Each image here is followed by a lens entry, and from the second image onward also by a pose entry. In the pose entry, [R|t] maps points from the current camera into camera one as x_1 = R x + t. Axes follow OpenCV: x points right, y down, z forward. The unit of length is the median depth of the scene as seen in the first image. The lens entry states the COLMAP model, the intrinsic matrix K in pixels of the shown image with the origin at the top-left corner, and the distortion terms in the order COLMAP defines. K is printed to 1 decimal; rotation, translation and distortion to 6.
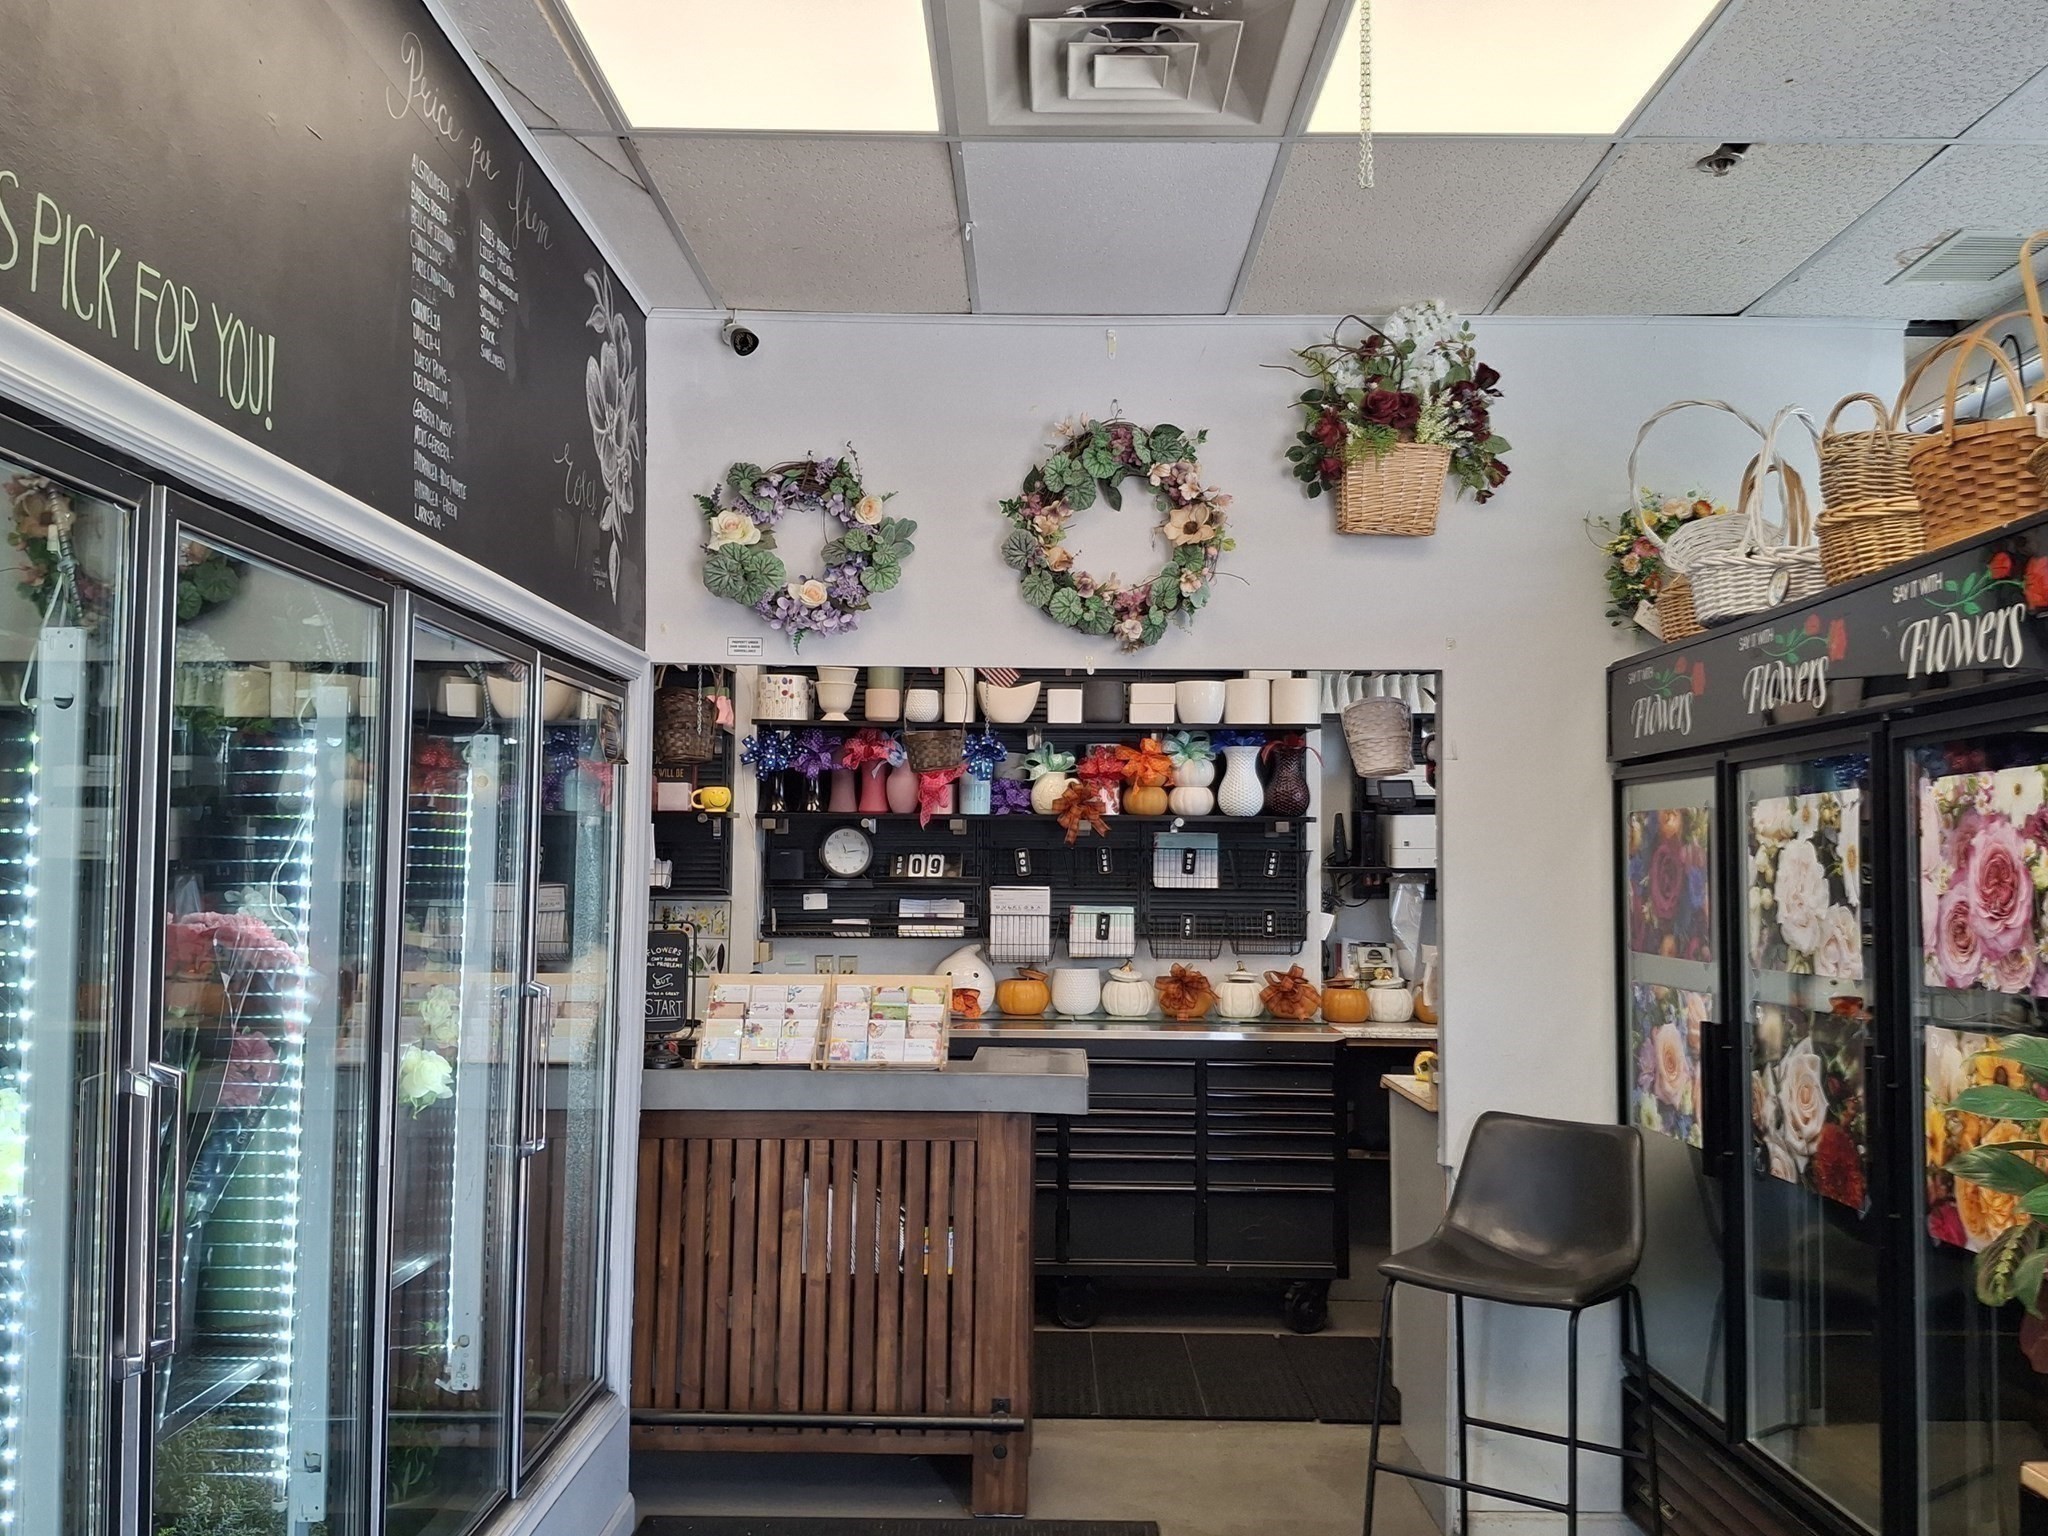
lens RADIAL K [[1802.3, 0, 1013.0], [0, 1802.3, 777.2], [0, 0, 1]] dist [0.102850, -0.216046]
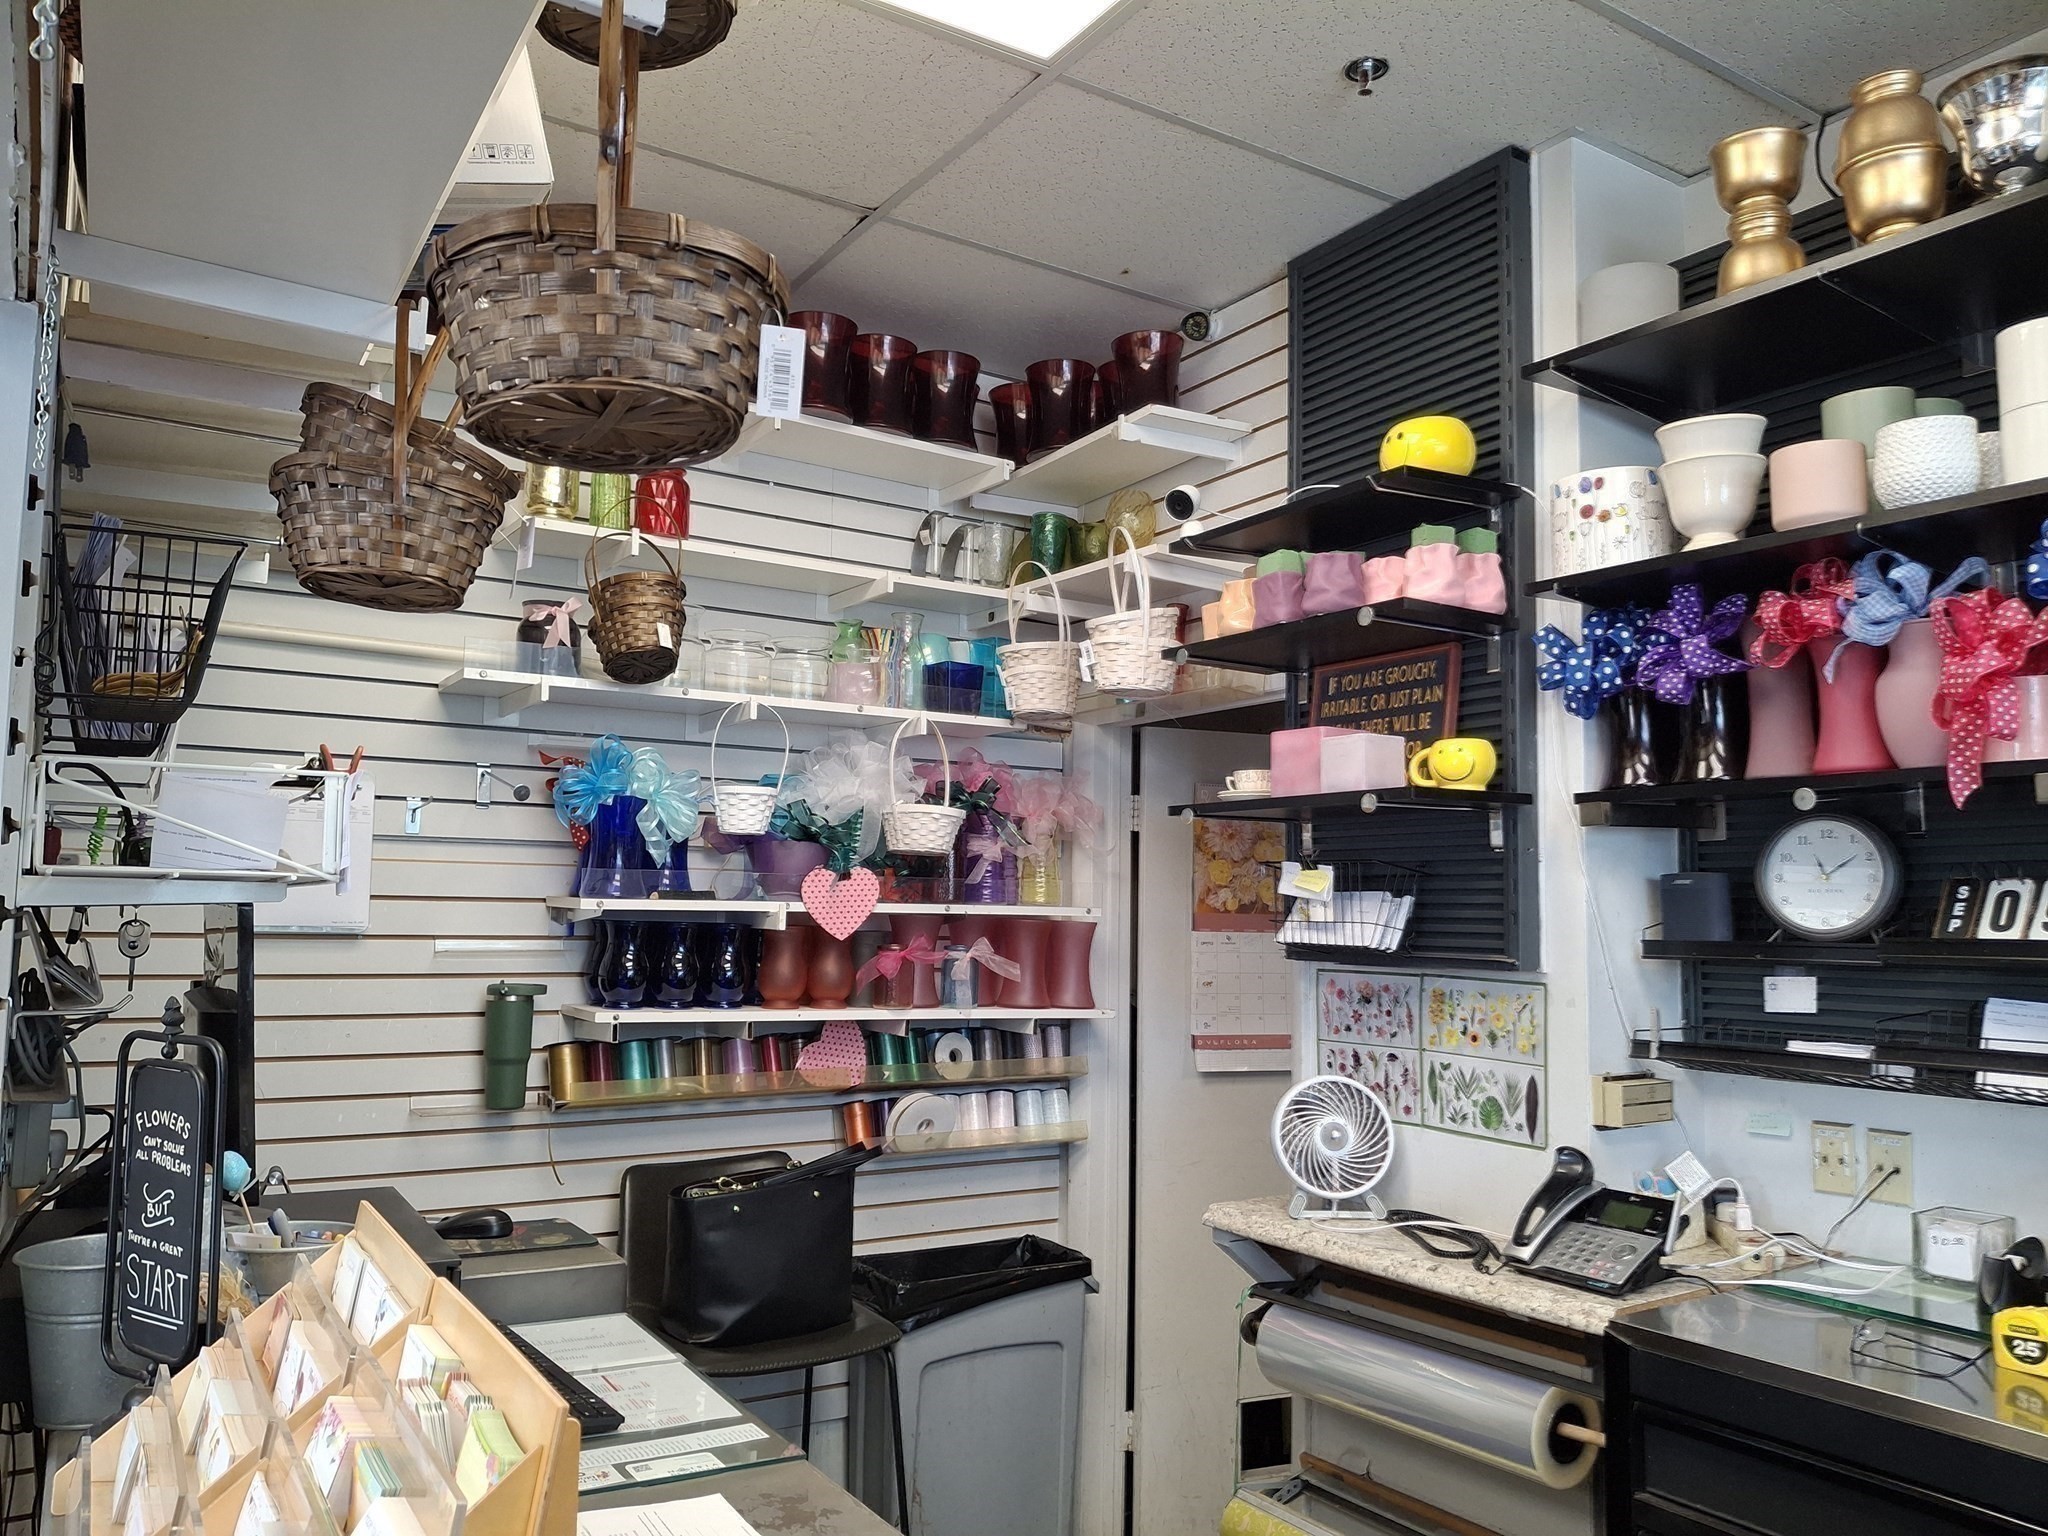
lens RADIAL K [[1514.1, 0, 1024.7], [0, 1514.1, 779.3], [0, 0, 1]] dist [0.055012, -0.101185]
pose [[0.555454, -0.072292, -0.828399, 0.148480], [0.032416, 0.997339, -0.065299, 0.056492], [0.830915, 0.009417, 0.556319, 1.022272]]
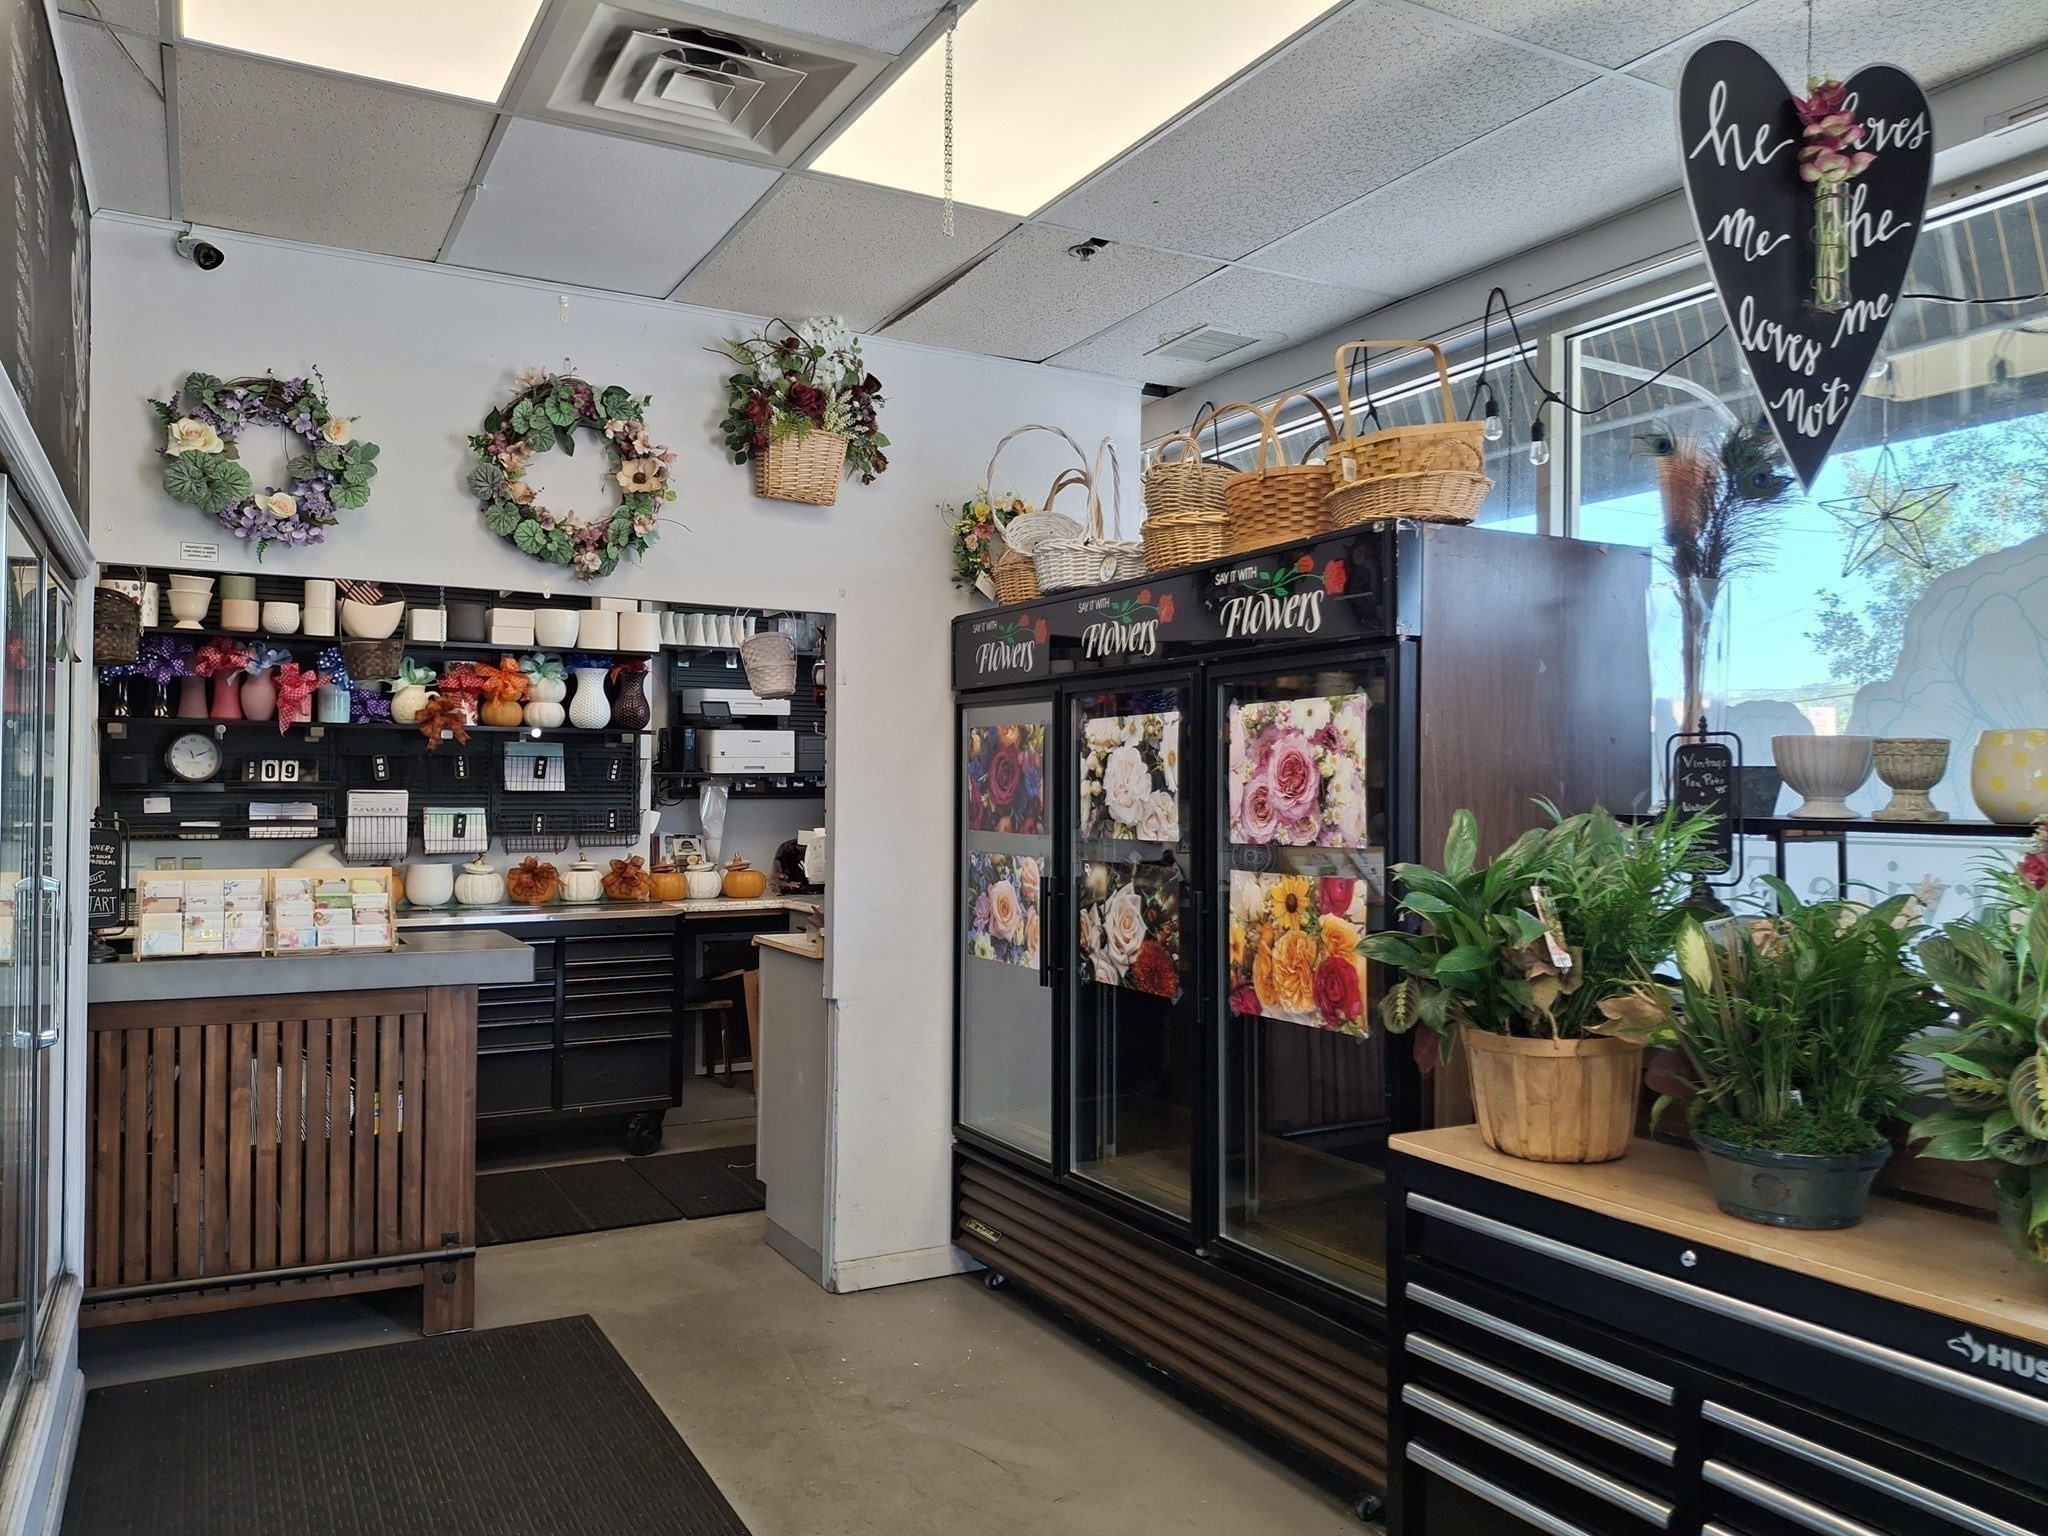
lens RADIAL K [[1514.1, 0, 1042.8], [0, 1514.1, 787.6], [0, 0, 1]] dist [0.055012, -0.101185]
pose [[0.867826, -0.002321, 0.496863, -0.162635], [-0.024557, 0.998567, 0.047555, 0.008615], [-0.496261, -0.053471, 0.866525, 0.001774]]
